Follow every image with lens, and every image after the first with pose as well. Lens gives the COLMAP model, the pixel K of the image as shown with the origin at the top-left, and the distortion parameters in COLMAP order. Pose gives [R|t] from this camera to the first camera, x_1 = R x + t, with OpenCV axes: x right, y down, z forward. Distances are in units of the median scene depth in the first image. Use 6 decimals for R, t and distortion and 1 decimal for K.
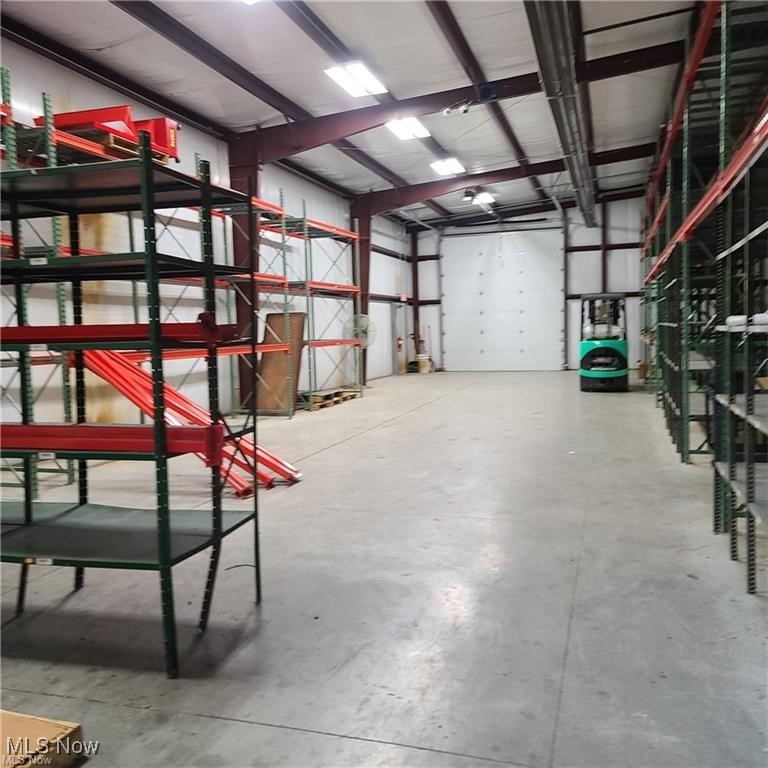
lens RADIAL K [[741.5, 0, 357.1], [0, 741.5, 382.2], [0, 0, 1]] dist [0.052993, -0.034469]
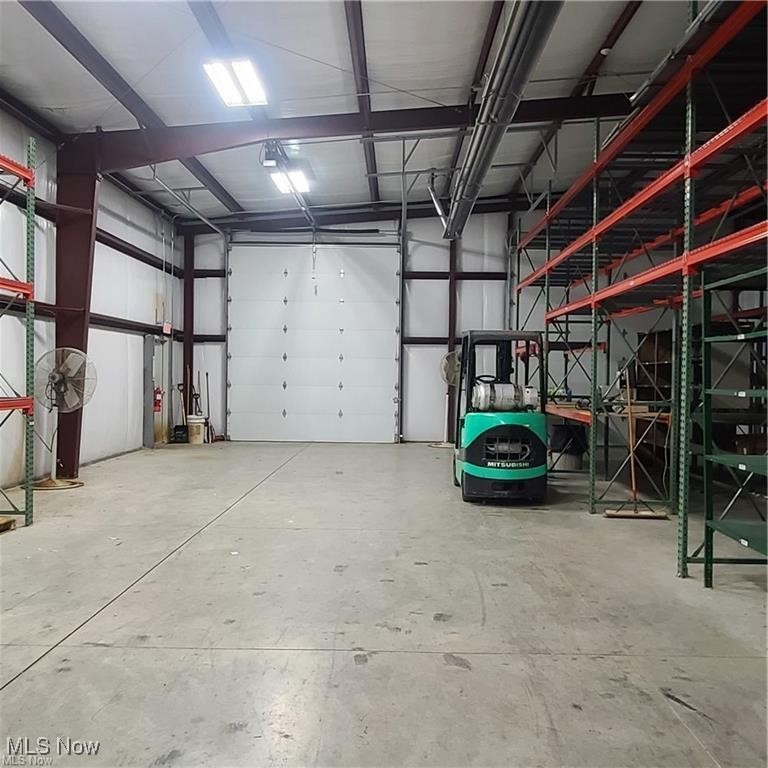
lens RADIAL K [[718.7, 0, 384.0], [0, 718.7, 384.0], [0, 0, 1]] dist [-0.004386, 0.000620]
pose [[0.951215, 0.033837, 0.306669, 0.080373], [-0.014780, 0.997824, -0.064252, -0.042516], [-0.308176, 0.056585, 0.949645, 0.533306]]
